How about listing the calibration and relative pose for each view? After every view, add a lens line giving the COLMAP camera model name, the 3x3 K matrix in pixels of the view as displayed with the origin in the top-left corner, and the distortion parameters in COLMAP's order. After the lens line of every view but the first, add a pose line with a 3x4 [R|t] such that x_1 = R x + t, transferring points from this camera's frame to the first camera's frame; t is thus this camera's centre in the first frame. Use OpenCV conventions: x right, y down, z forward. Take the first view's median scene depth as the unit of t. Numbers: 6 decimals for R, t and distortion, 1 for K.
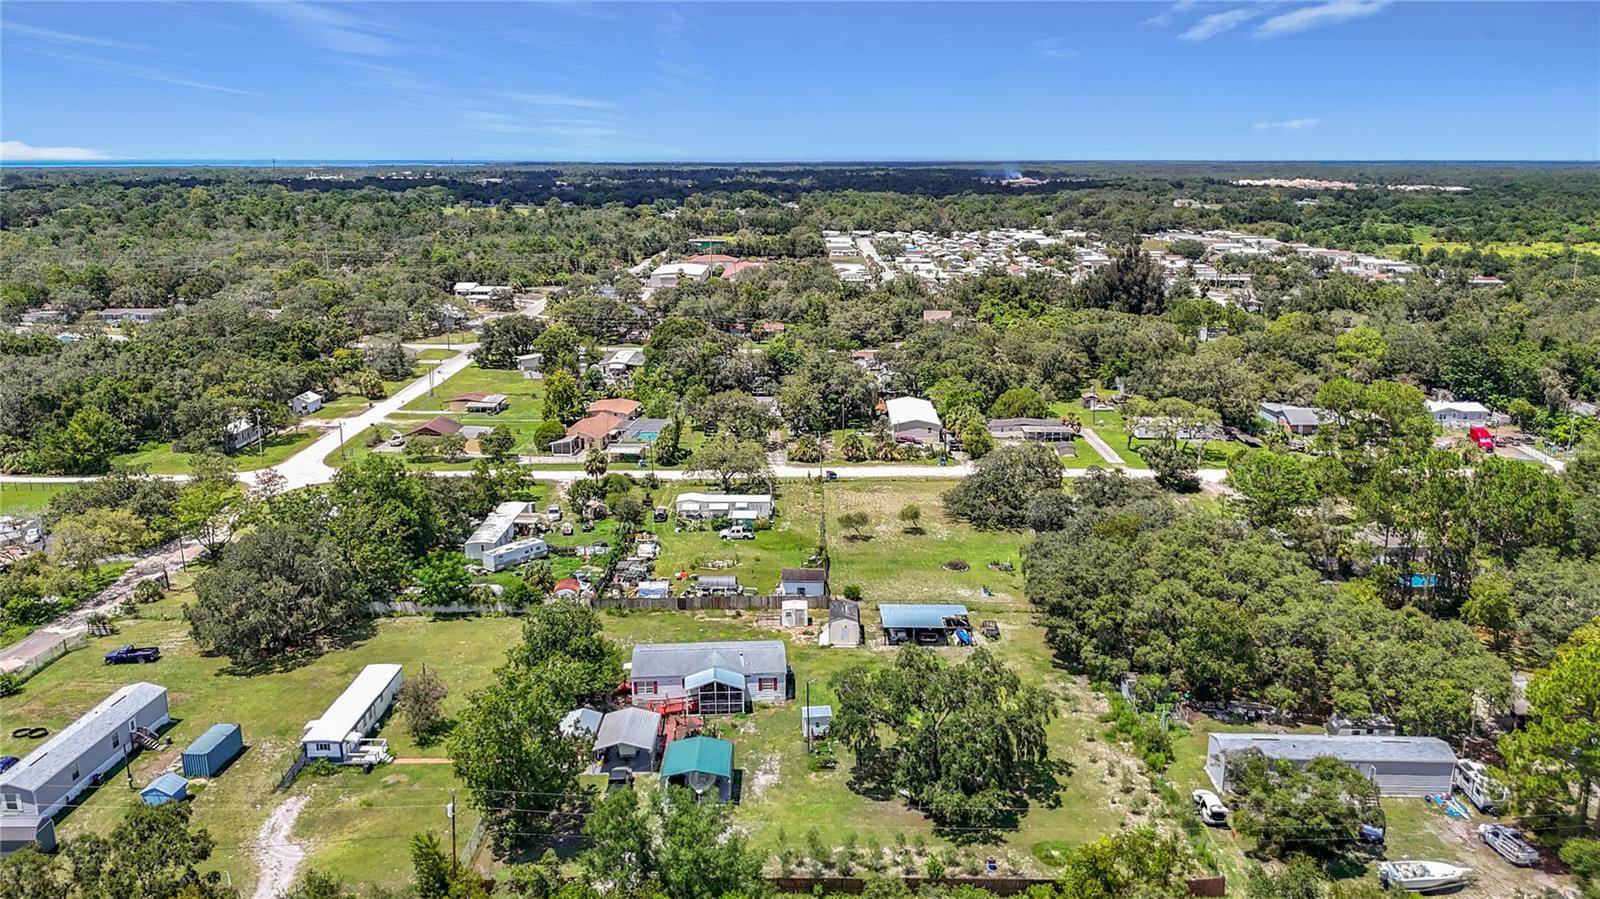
lens RADIAL K [[1133.3, 0, 800.0], [0, 1133.3, 449.5], [0, 0, 1]] dist [0.077891, -0.059844]
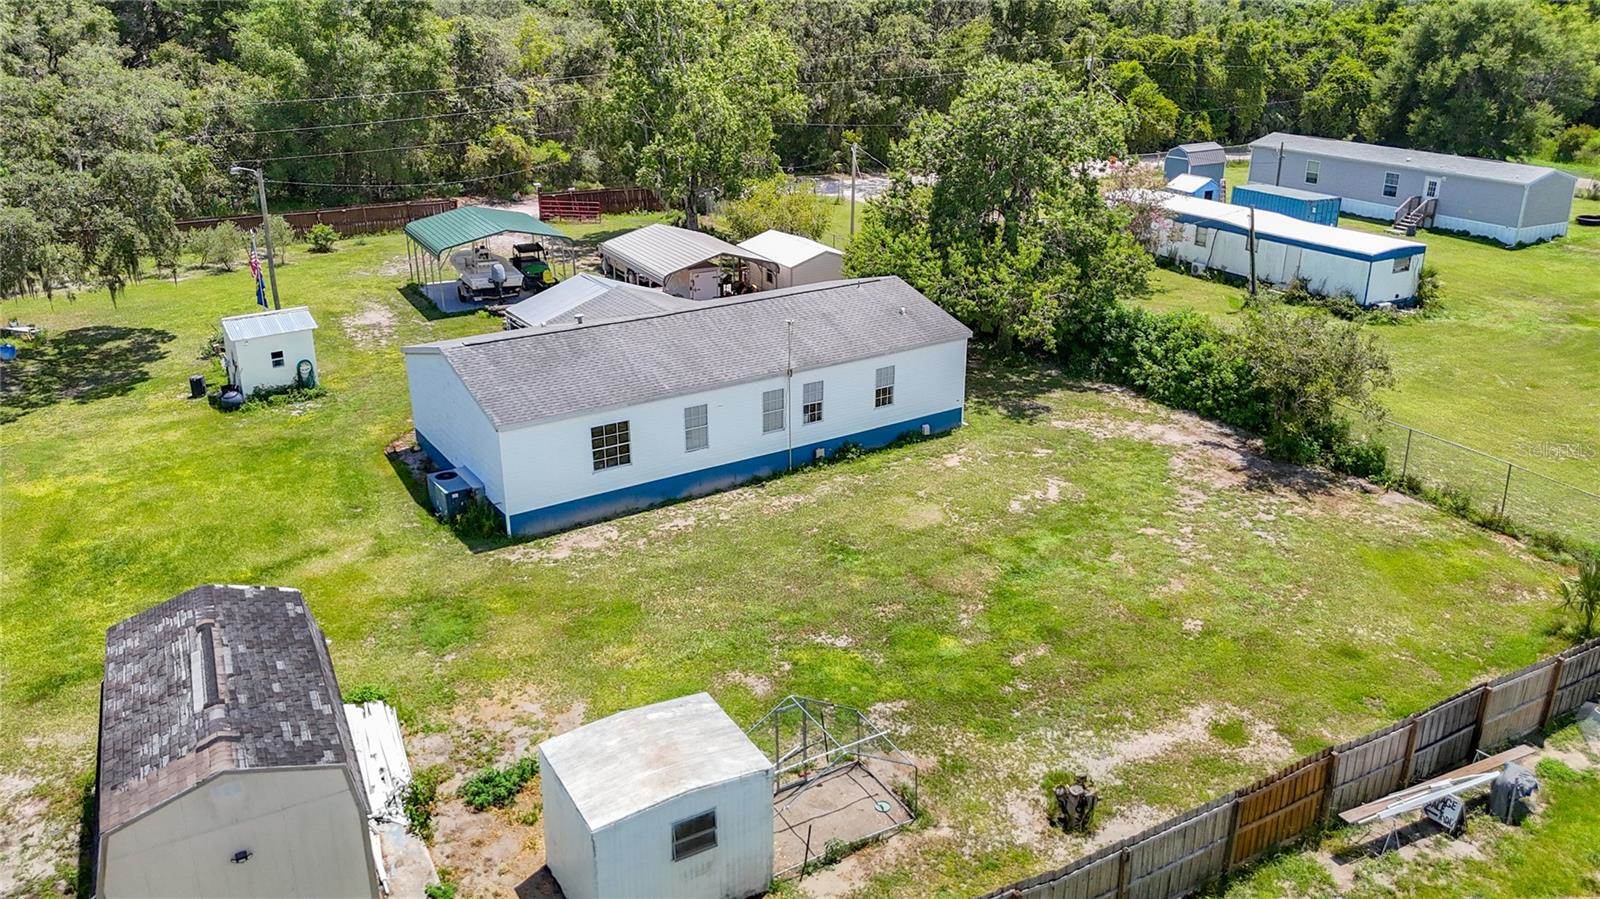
lens RADIAL K [[1197.2, 0, 801.5], [0, 1197.2, 411.4], [0, 0, 1]] dist [0.099910, -0.098456]
pose [[-0.867317, 0.164794, -0.469685, 0.056135], [-0.126503, 0.839645, 0.528199, 0.032177], [0.481412, 0.517532, -0.707392, 1.444134]]
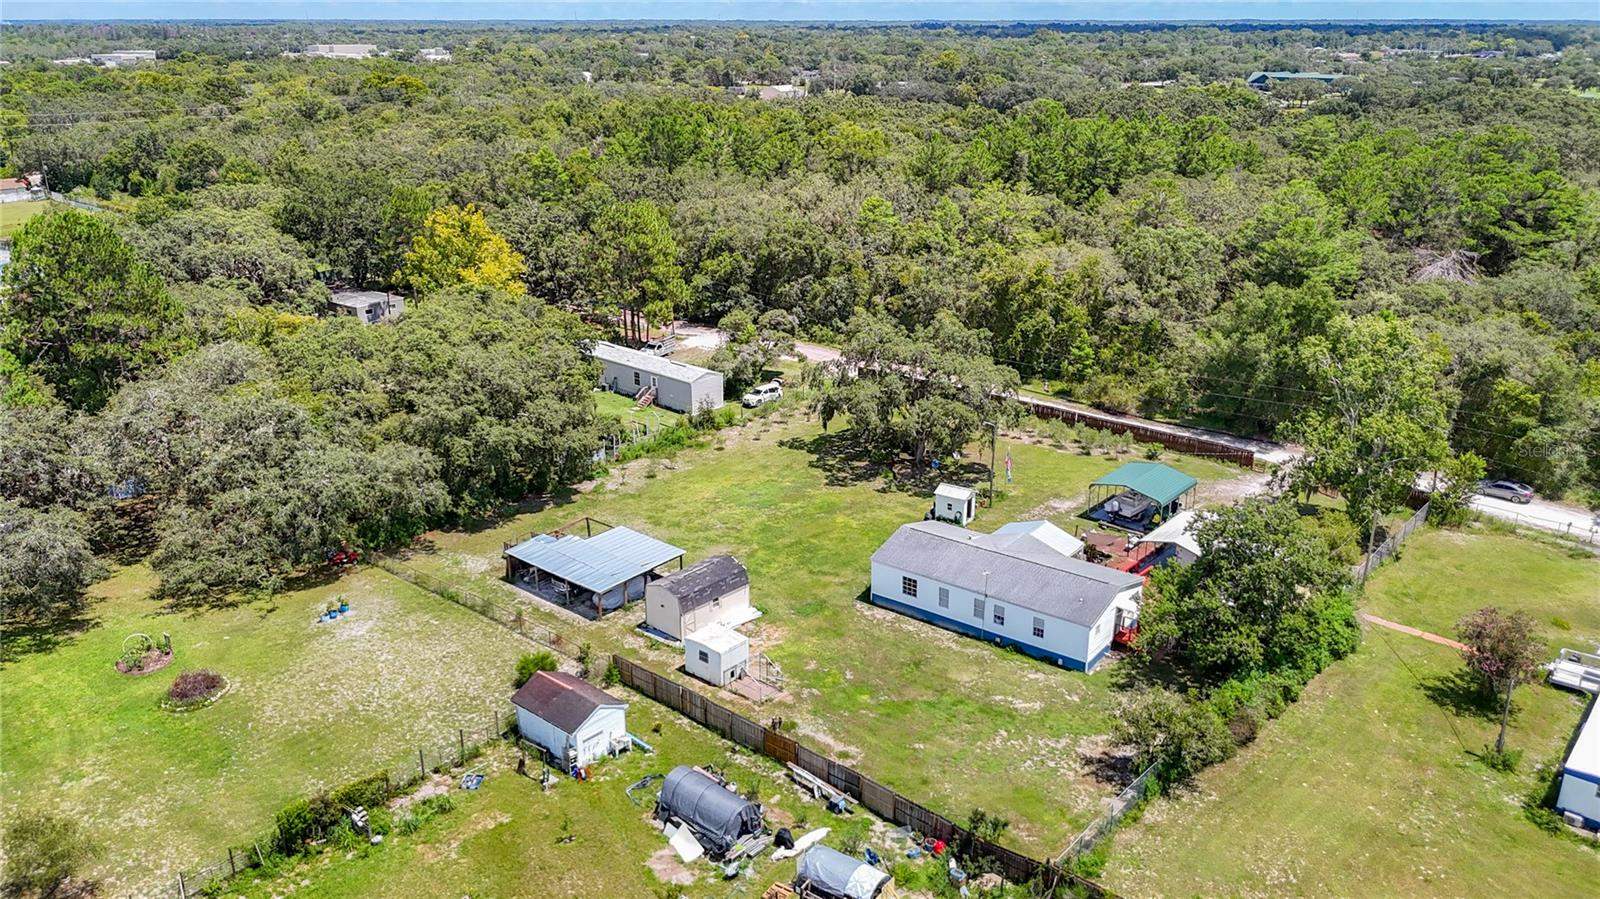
lens RADIAL K [[1212.2, 0, 796.1], [0, 1212.2, 425.8], [0, 0, 1]] dist [0.160087, -0.336809]
pose [[-0.759036, -0.206314, 0.617494, -0.448649], [0.161971, 0.858799, 0.486035, -0.265244], [-0.630579, 0.468934, -0.618443, 1.680523]]
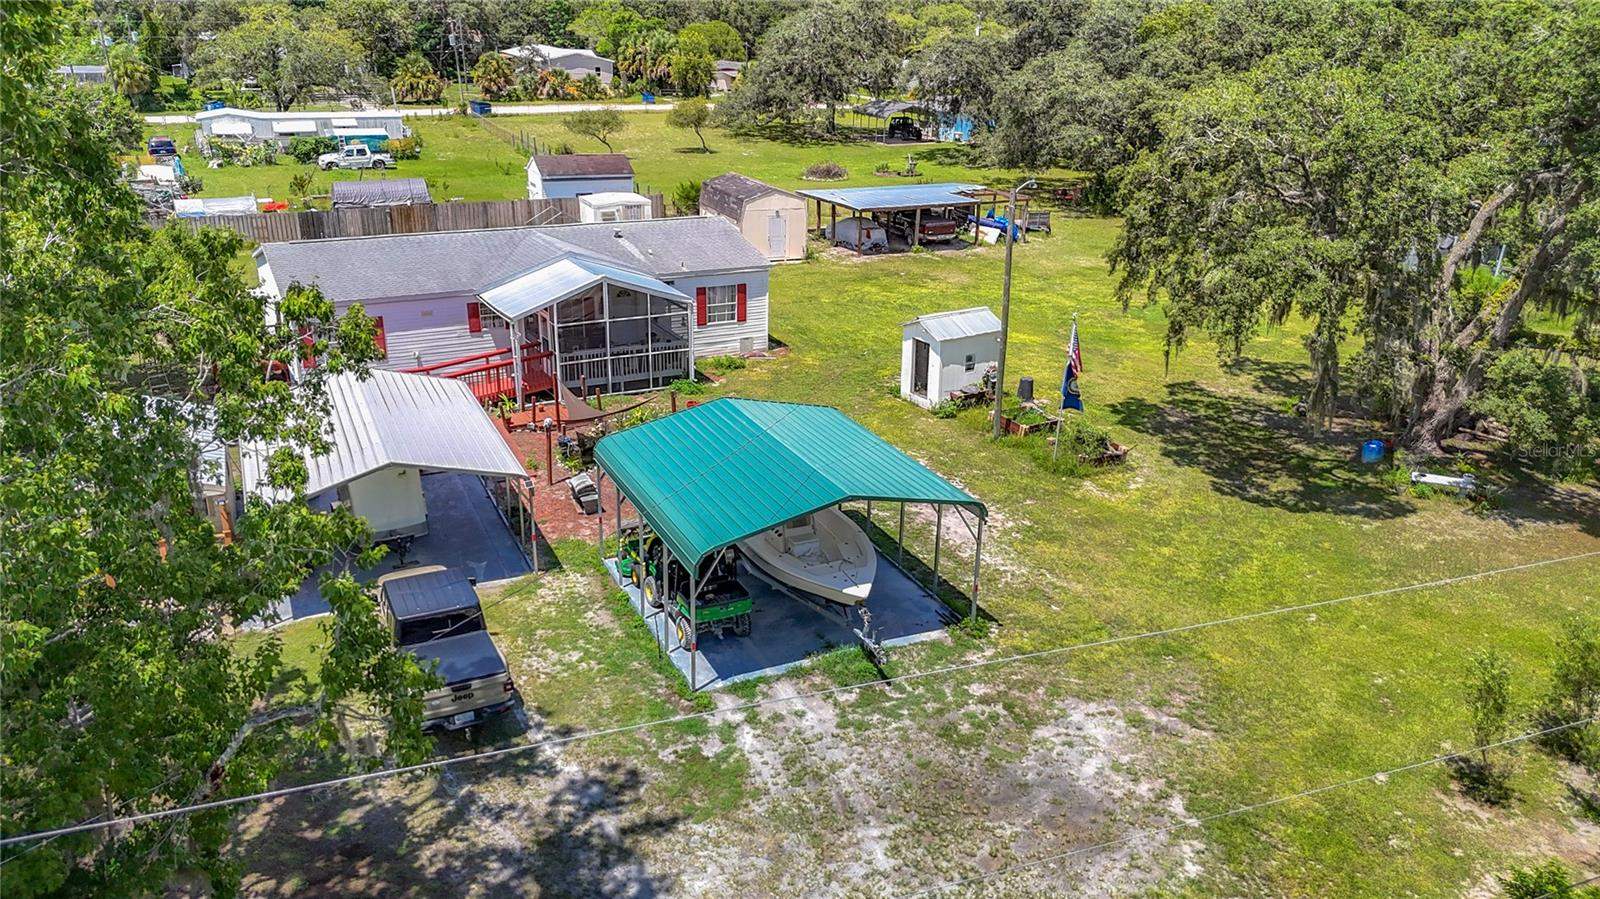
lens RADIAL K [[1171.9, 0, 791.3], [0, 1171.9, 473.9], [0, 0, 1]] dist [0.081806, -0.106551]
pose [[0.905960, -0.141732, 0.398934, -0.173316], [0.085599, 0.984159, 0.155257, 0.227914], [-0.414619, -0.106509, 0.903740, 0.758991]]
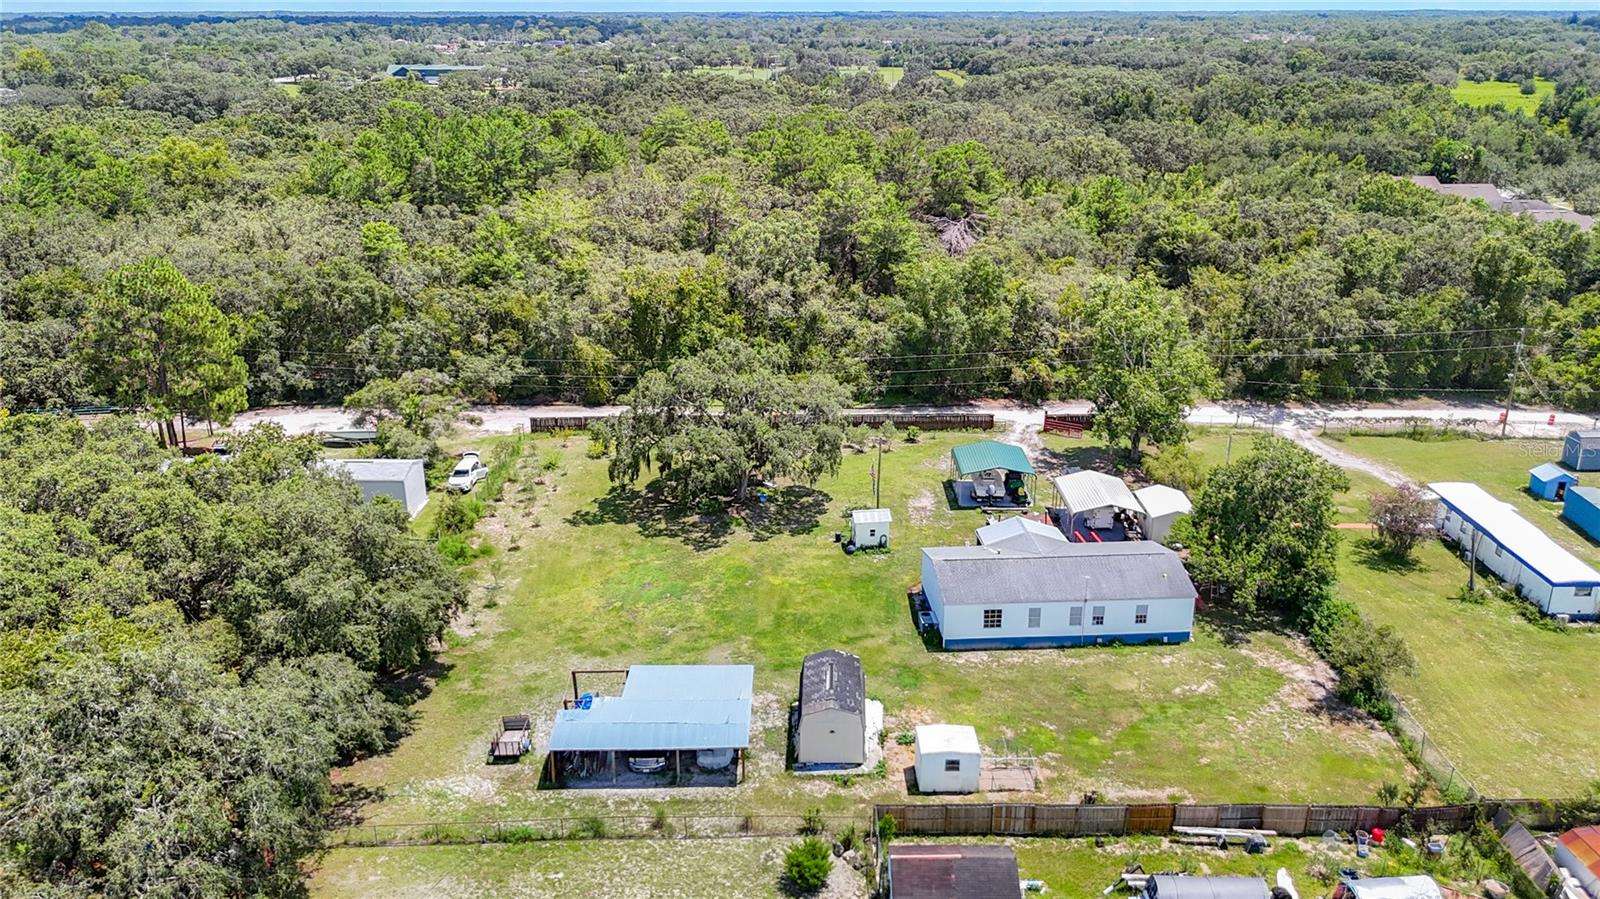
lens RADIAL K [[1230.0, 0, 800.0], [0, 1230.0, 449.5], [0, 0, 1]] dist [0.086287, -0.127715]
pose [[-0.999890, 0.002813, -0.014552, 0.078670], [-0.005805, 0.829039, 0.559160, -0.281250], [0.013637, 0.559183, -0.828932, 1.753339]]
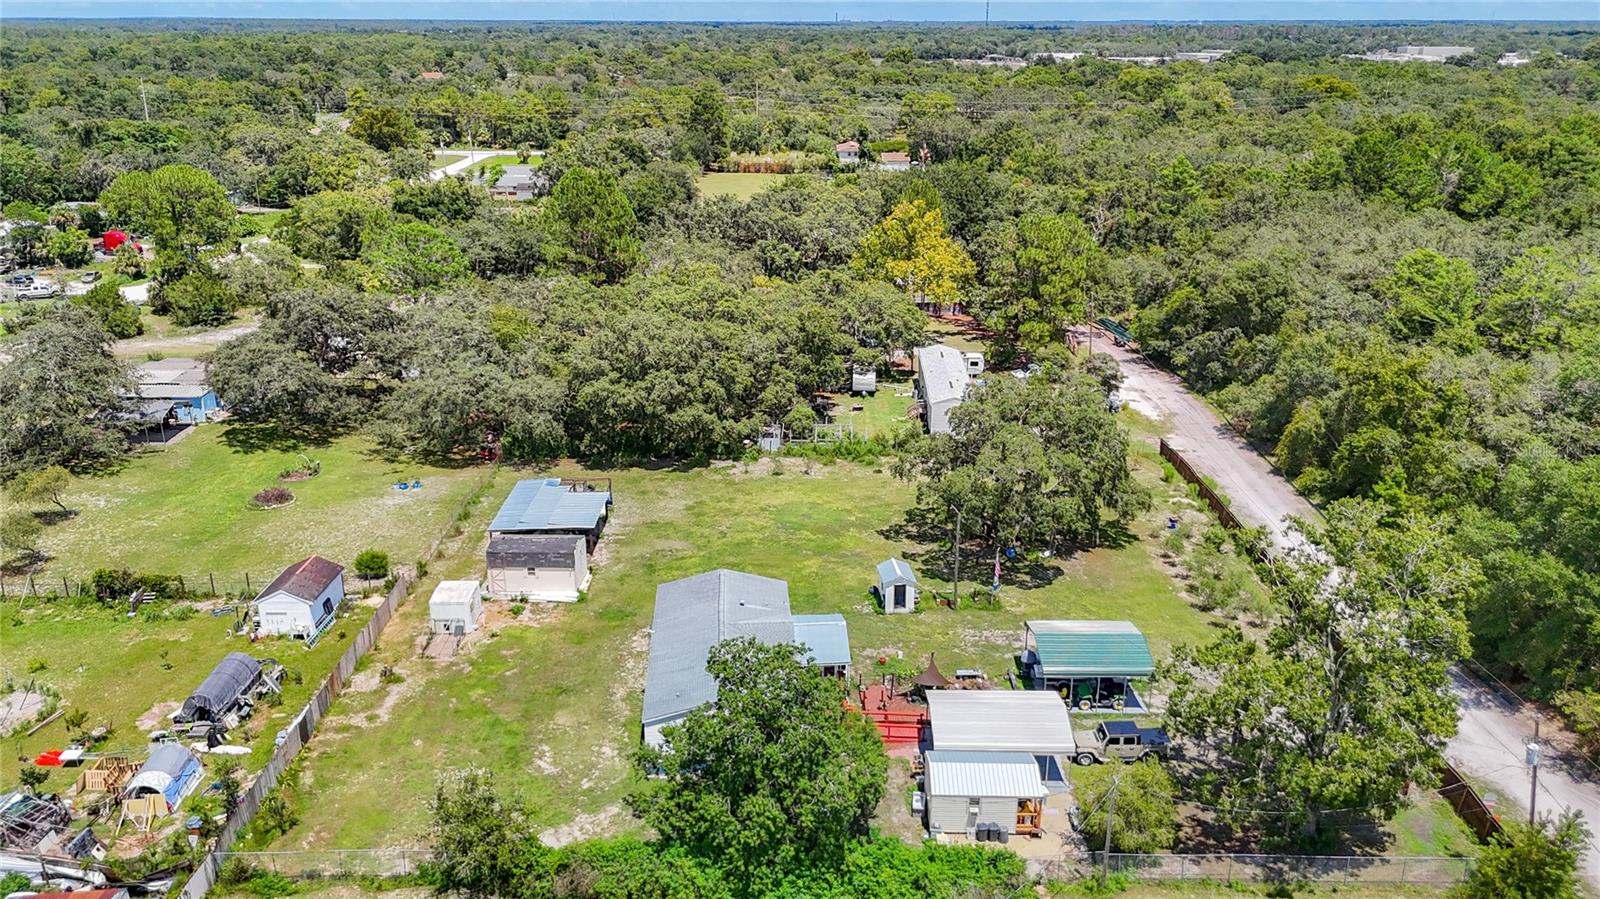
lens RADIAL K [[1212.2, 0, 796.1], [0, 1212.2, 425.8], [0, 0, 1]] dist [0.160087, -0.336809]
pose [[-0.000995, -0.319048, 0.947738, -0.695942], [0.247329, 0.918215, 0.309369, -0.102556], [-0.968931, 0.234711, 0.077996, 1.039628]]
